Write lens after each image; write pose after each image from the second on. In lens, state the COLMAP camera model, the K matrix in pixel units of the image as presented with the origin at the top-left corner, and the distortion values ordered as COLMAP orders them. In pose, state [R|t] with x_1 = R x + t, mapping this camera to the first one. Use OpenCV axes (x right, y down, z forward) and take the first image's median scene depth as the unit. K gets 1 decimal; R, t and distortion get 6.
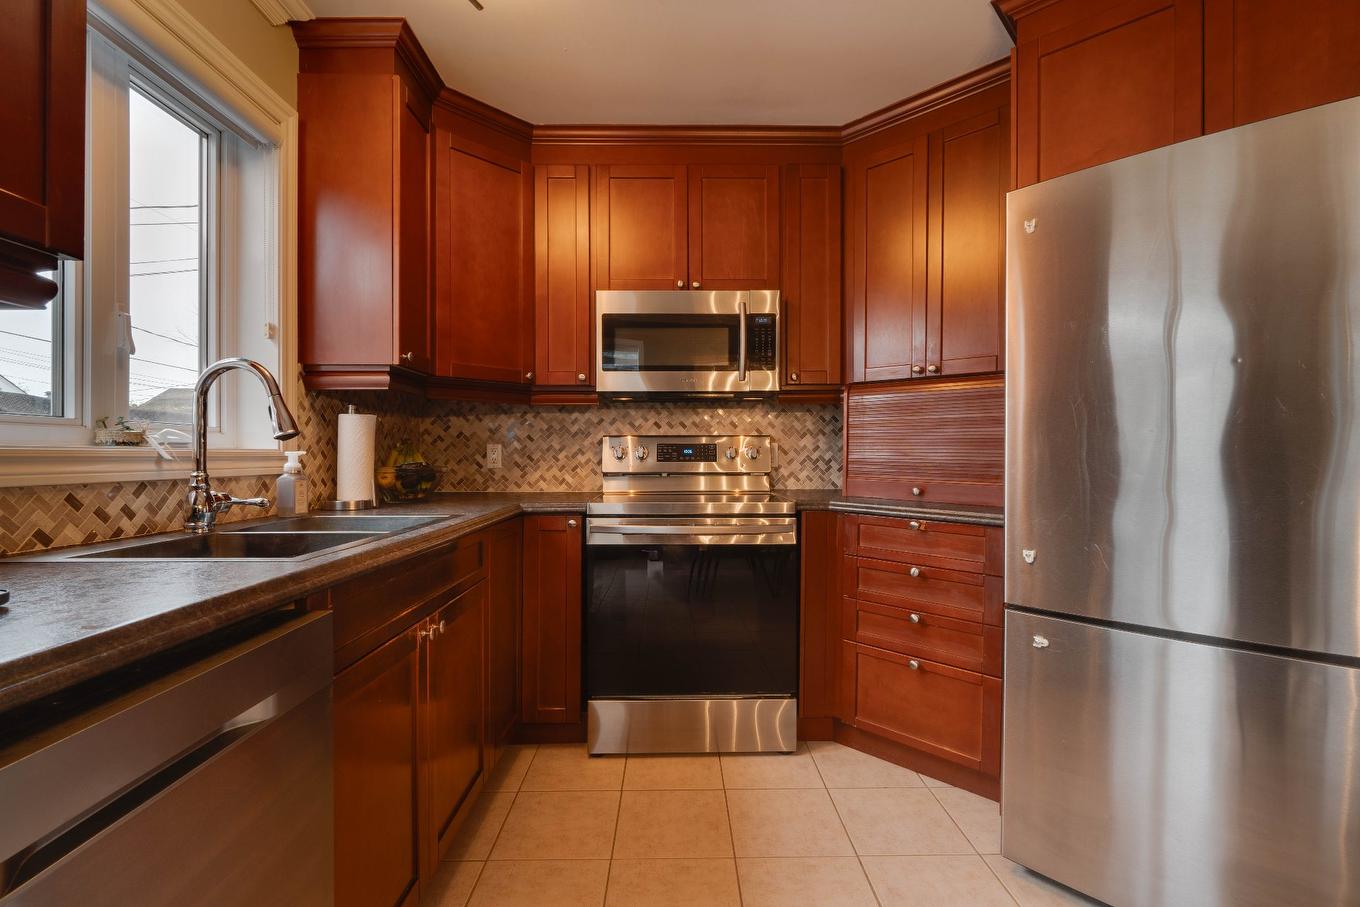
lens RADIAL K [[596.3, 0, 680.3], [0, 596.3, 455.5], [0, 0, 1]] dist [-0.002368, -0.000030]
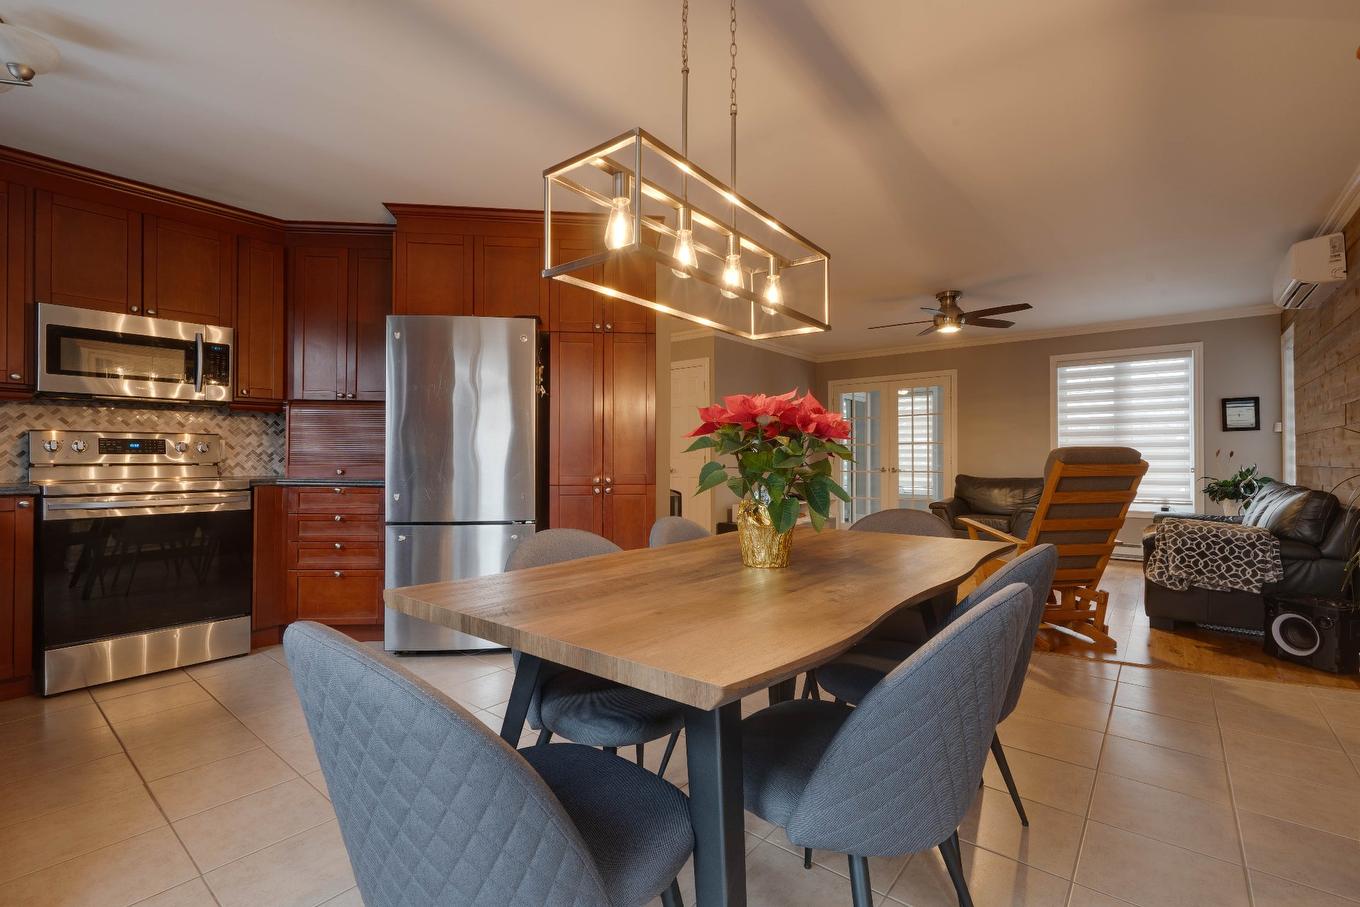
lens RADIAL K [[596.3, 0, 680.3], [0, 596.3, 455.5], [0, 0, 1]] dist [-0.002368, -0.000030]
pose [[0.635544, 0.002666, 0.772060, -0.231180], [0.003213, 0.999976, -0.006098, 0.026192], [-0.772058, 0.006356, 0.635521, -0.649444]]
